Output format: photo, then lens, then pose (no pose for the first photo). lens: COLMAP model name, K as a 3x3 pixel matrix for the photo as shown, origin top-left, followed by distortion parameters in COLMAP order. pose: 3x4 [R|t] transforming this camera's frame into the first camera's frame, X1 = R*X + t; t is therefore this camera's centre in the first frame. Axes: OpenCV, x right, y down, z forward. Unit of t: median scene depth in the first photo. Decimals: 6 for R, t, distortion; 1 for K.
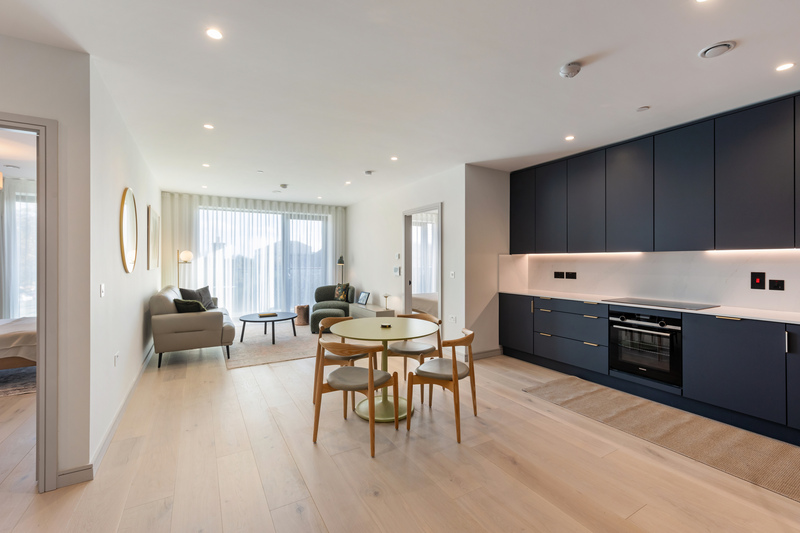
lens RADIAL K [[344.4, 0, 400.8], [0, 344.4, 259.8], [0, 0, 1]] dist [0.000035, 0.000252]
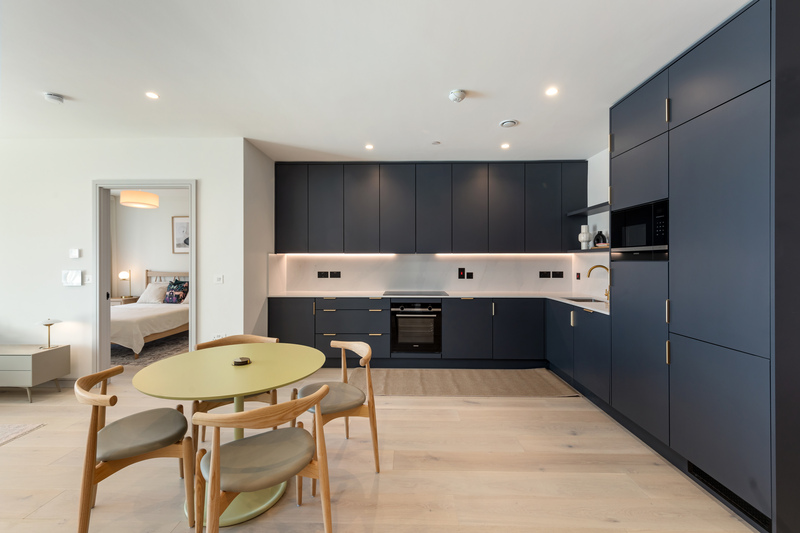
lens RADIAL K [[342.0, 0, 400.3], [0, 342.0, 262.6], [0, 0, 1]] dist [0.002476, 0.000107]
pose [[0.521557, -0.006718, 0.853190, -0.403645], [-0.002892, 0.999949, 0.009641, -0.002591], [-0.853211, -0.007496, 0.521511, 0.386072]]
